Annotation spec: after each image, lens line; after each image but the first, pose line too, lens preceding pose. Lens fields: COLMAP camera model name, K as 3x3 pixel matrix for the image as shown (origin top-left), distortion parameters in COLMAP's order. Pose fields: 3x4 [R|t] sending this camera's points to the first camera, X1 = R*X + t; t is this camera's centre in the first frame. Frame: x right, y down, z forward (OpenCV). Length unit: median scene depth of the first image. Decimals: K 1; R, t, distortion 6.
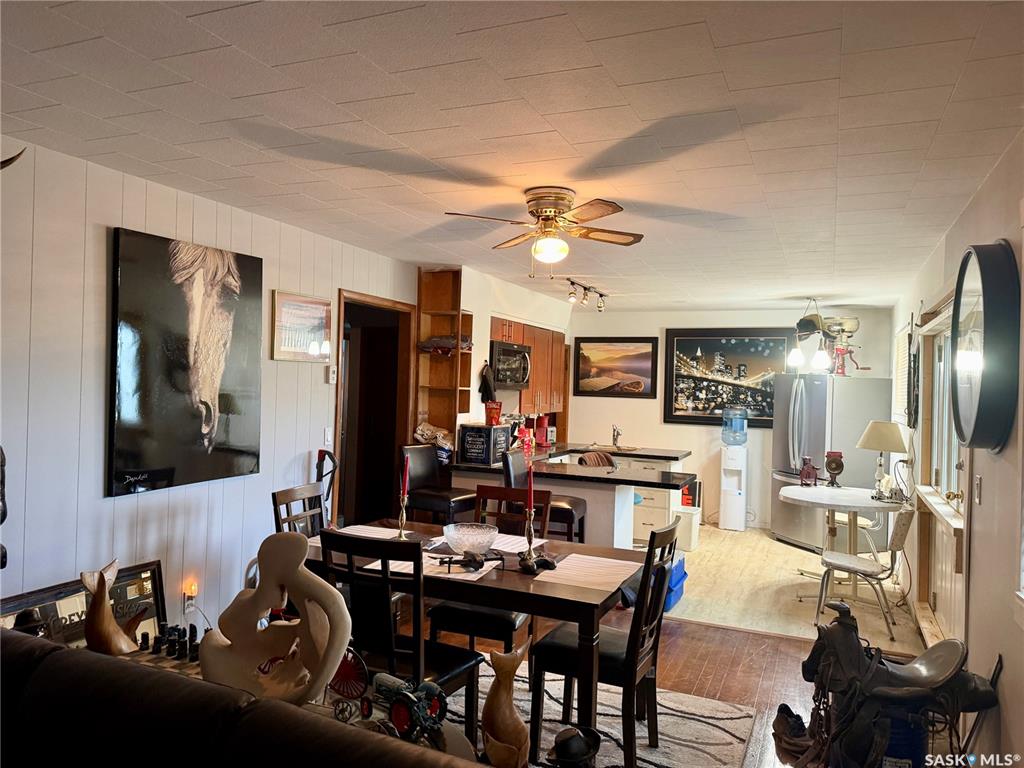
lens RADIAL K [[729.4, 0, 515.1], [0, 729.4, 381.4], [0, 0, 1]] dist [0.073094, -0.090928]
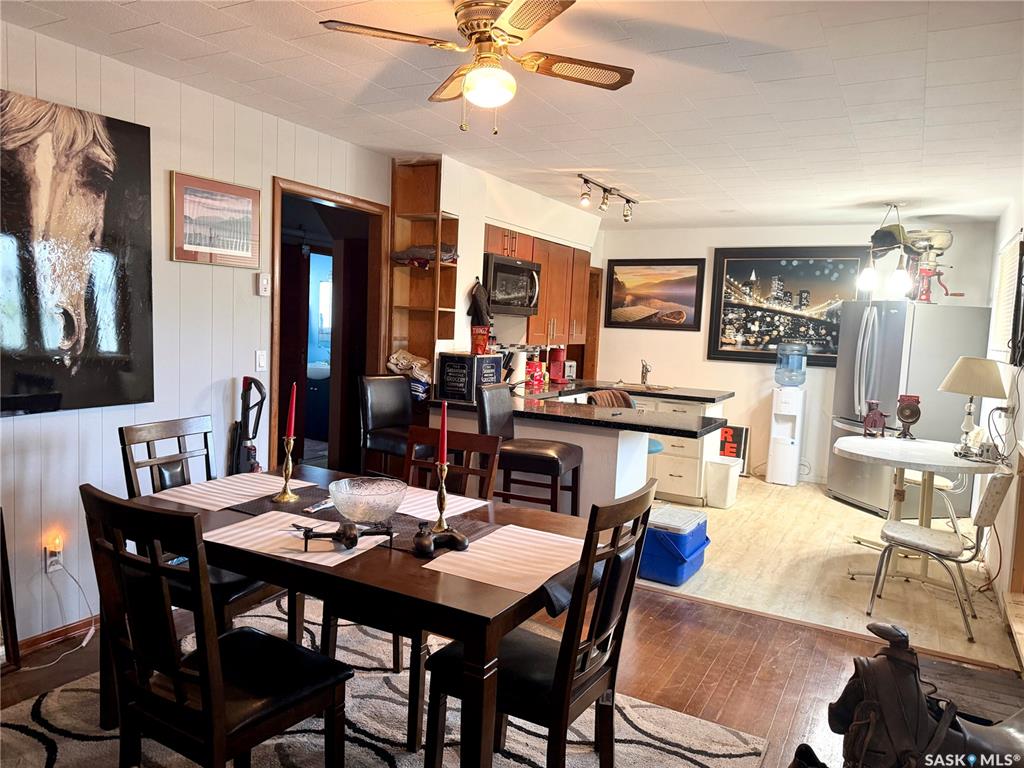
lens RADIAL K [[729.4, 0, 510.7], [0, 729.4, 386.5], [0, 0, 1]] dist [0.073094, -0.090928]
pose [[0.995261, 0.022492, -0.094599, 0.094156], [-0.013963, 0.995856, 0.089871, 0.024262], [0.096228, -0.088124, 0.991451, 0.199515]]
